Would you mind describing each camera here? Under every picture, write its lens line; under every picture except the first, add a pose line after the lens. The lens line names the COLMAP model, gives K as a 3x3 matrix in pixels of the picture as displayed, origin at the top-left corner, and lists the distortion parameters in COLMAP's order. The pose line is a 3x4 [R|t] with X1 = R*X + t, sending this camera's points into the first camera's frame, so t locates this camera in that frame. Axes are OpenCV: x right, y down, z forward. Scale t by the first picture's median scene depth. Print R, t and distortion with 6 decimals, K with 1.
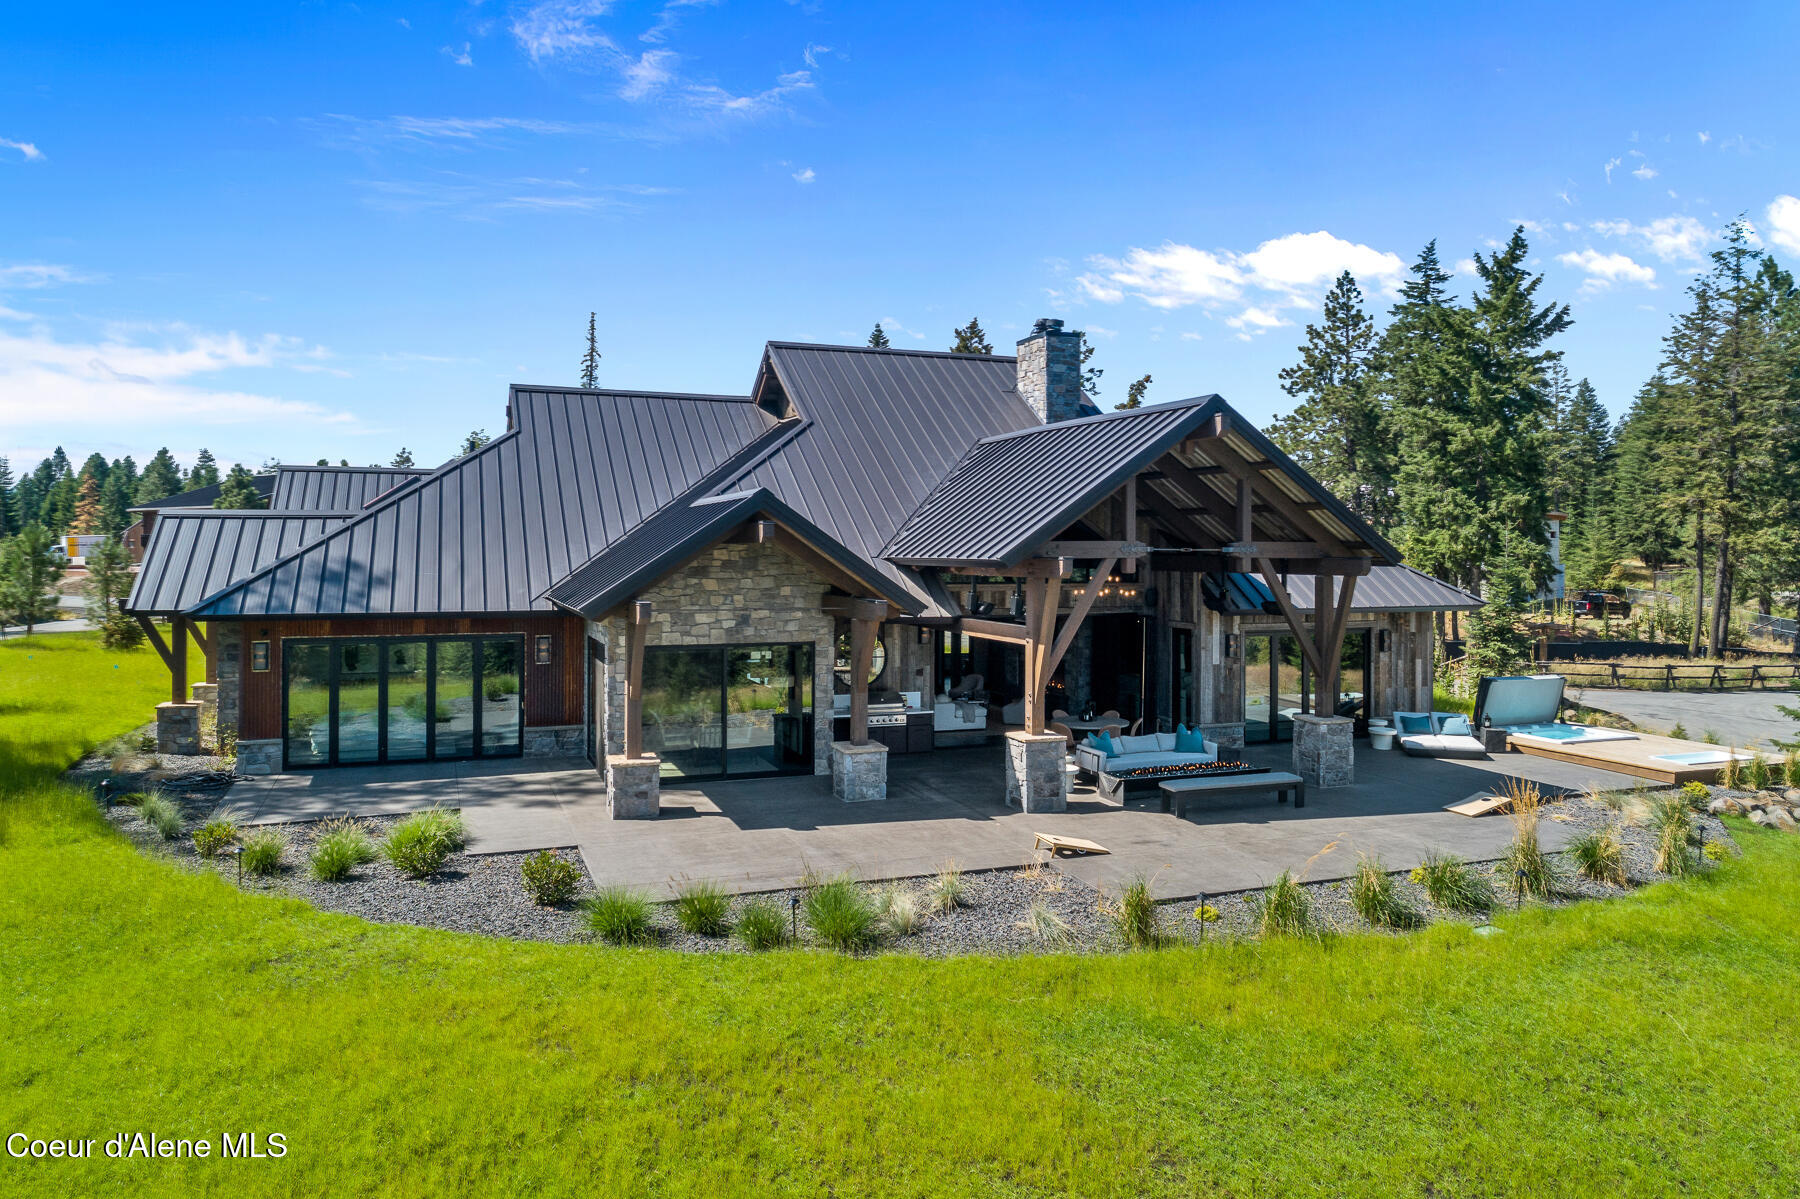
lens RADIAL K [[1238.4, 0, 900.0], [0, 1238.4, 599.5], [0, 0, 1]] dist [-0.005230, 0.008428]
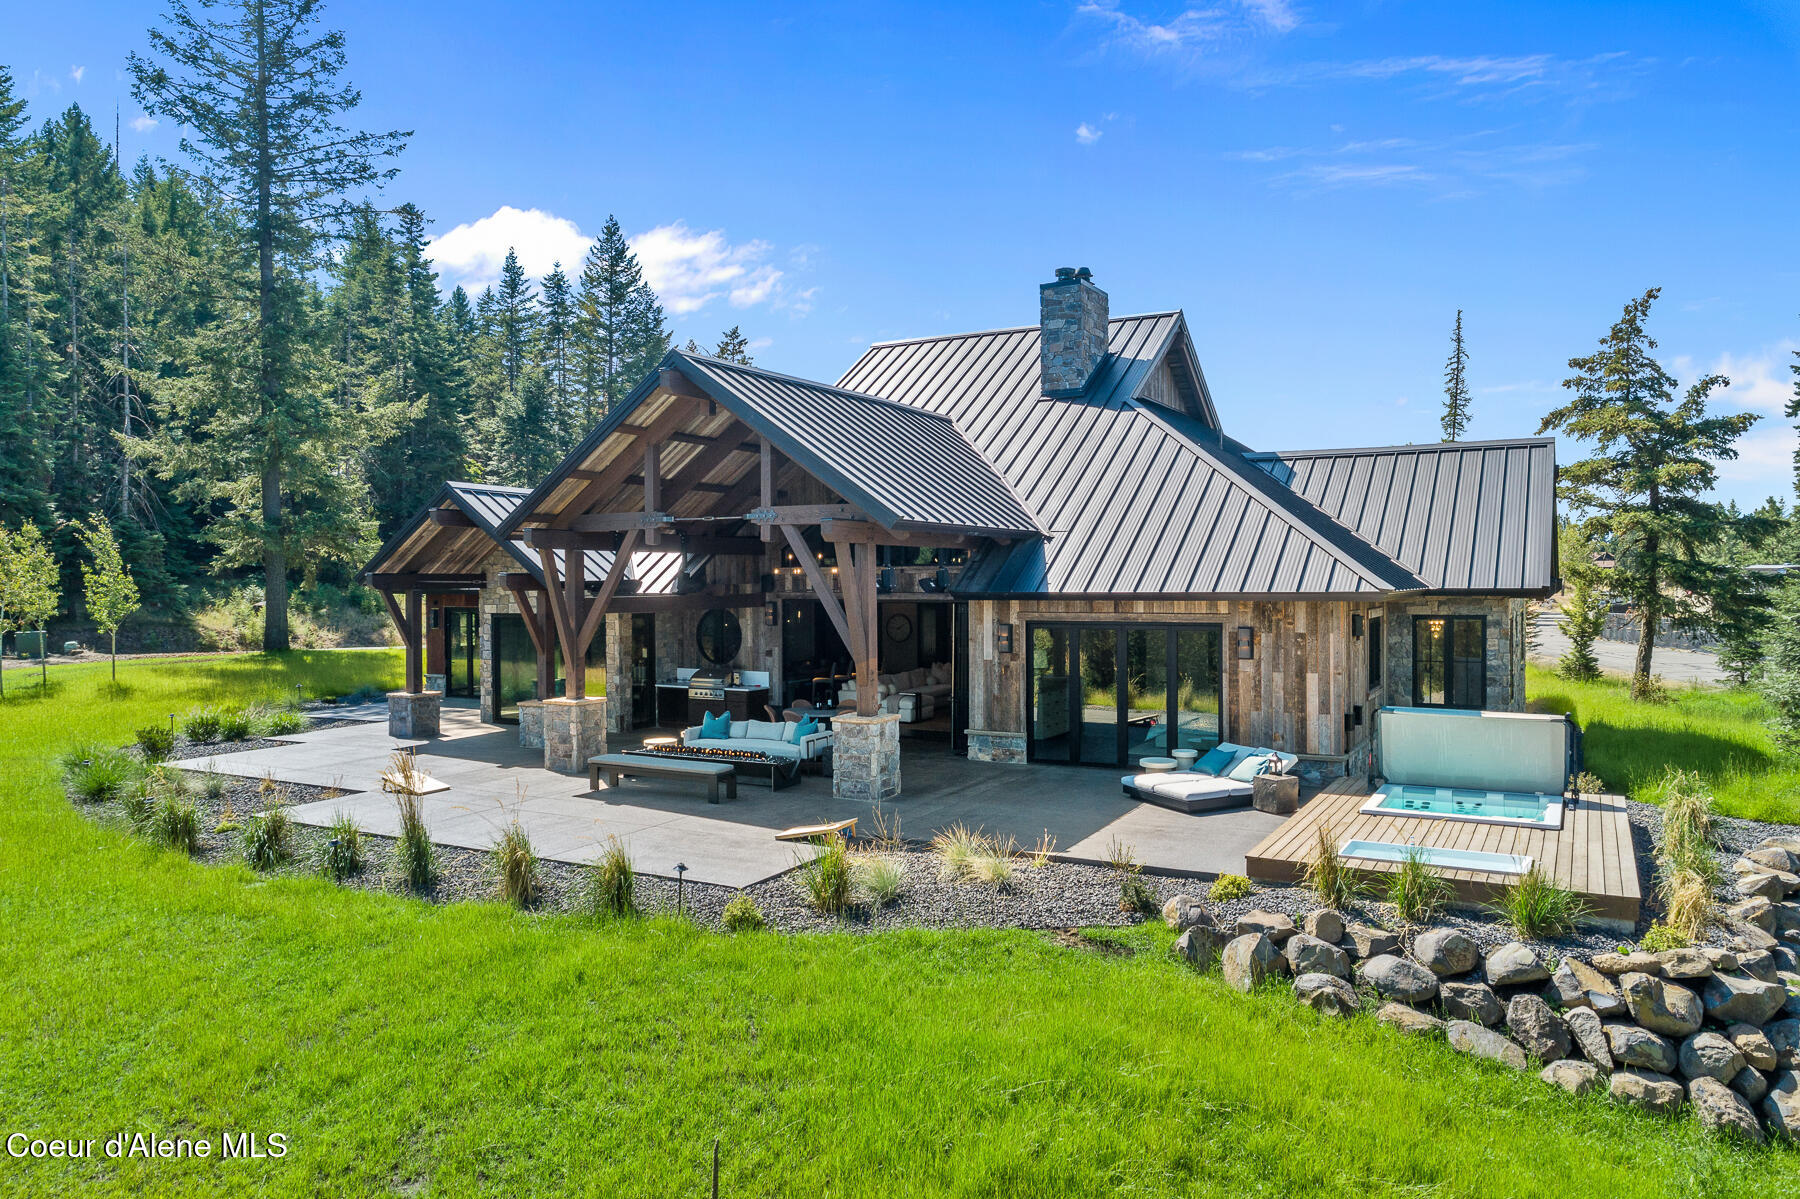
lens RADIAL K [[1214.5, 0, 890.9], [0, 1214.5, 637.4], [0, 0, 1]] dist [-0.002284, -0.000501]
pose [[0.635539, 0.031223, -0.771437, 0.859396], [-0.024994, 0.999490, 0.019862, 0.023266], [0.771664, 0.006658, 0.635995, 0.438319]]
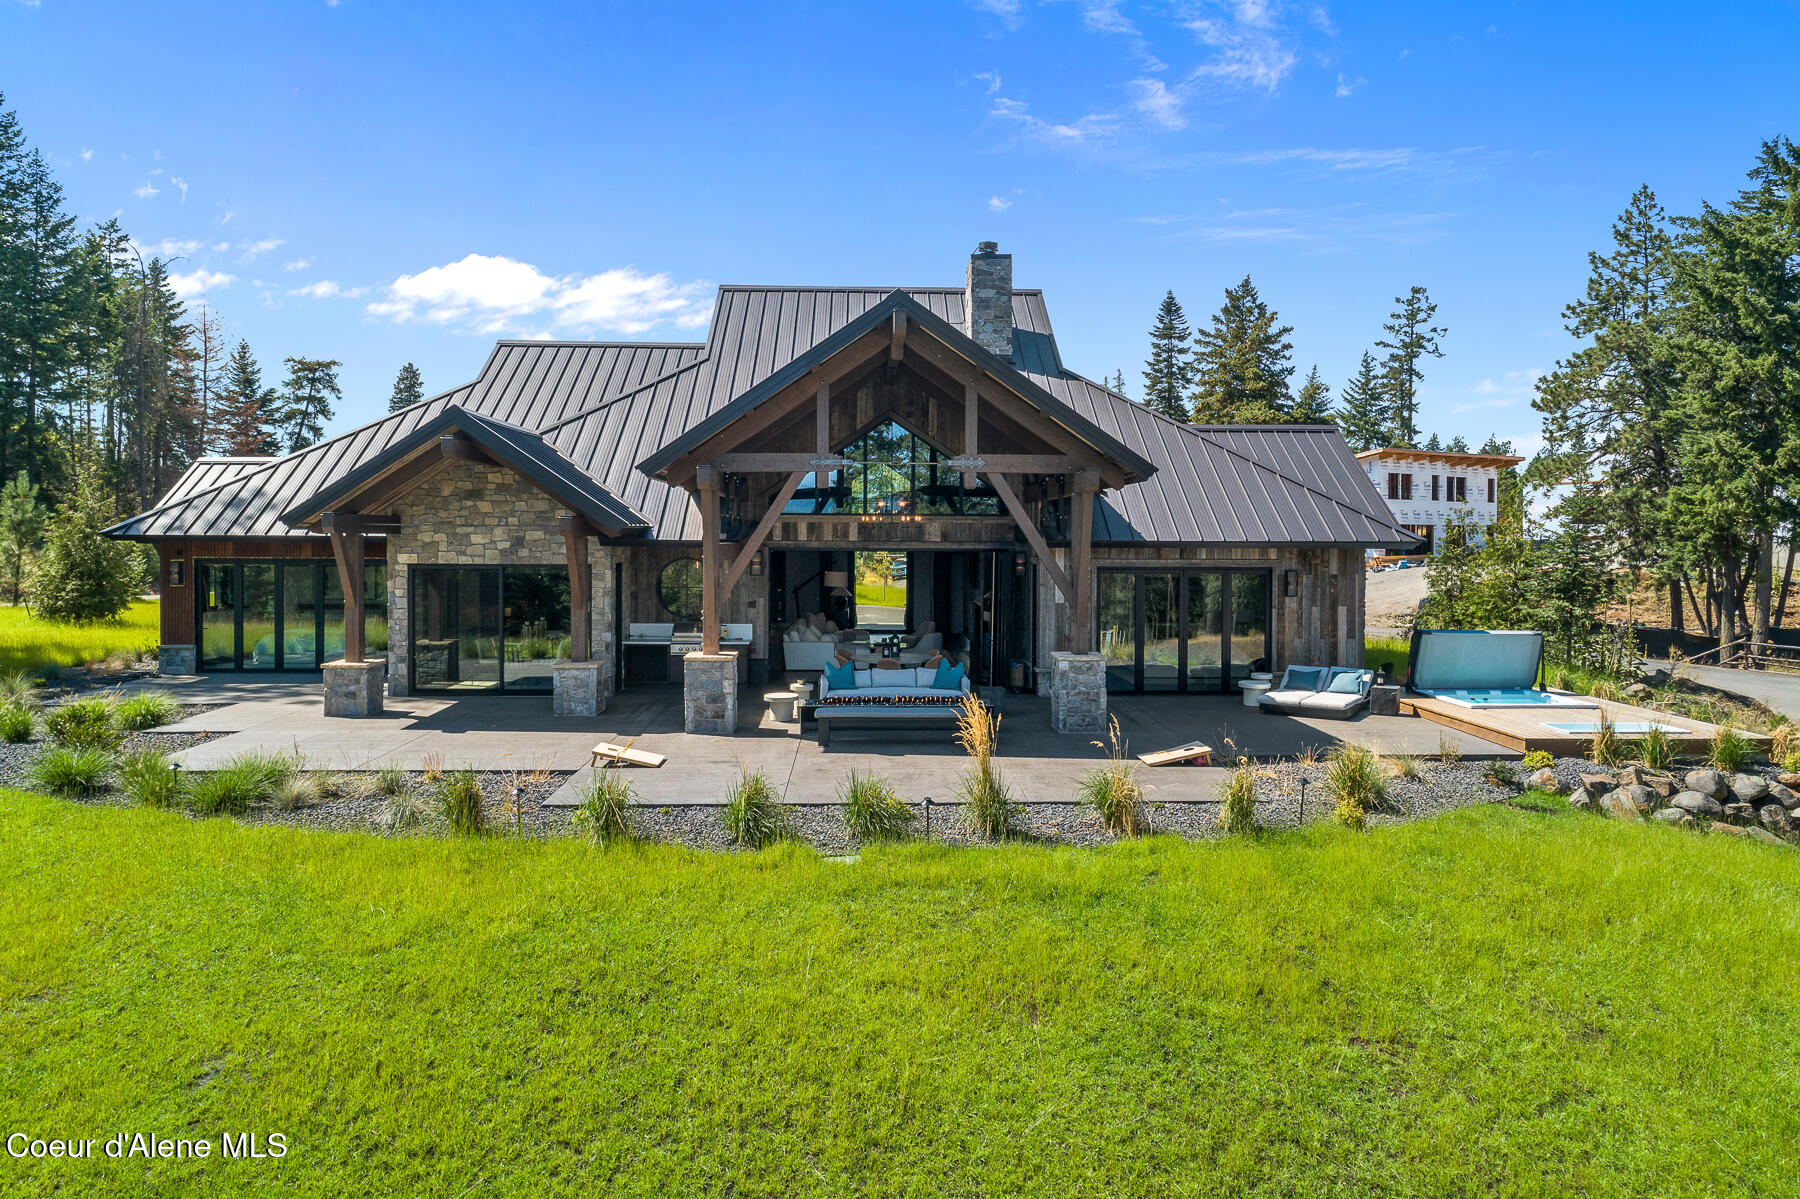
lens RADIAL K [[1238.4, 0, 900.0], [0, 1238.4, 599.5], [0, 0, 1]] dist [-0.005230, 0.008428]
pose [[0.945377, 0.018032, -0.325479, 0.447867], [-0.015498, 0.999826, 0.010378, 0.043087], [0.325610, -0.004767, 0.945492, 0.109228]]
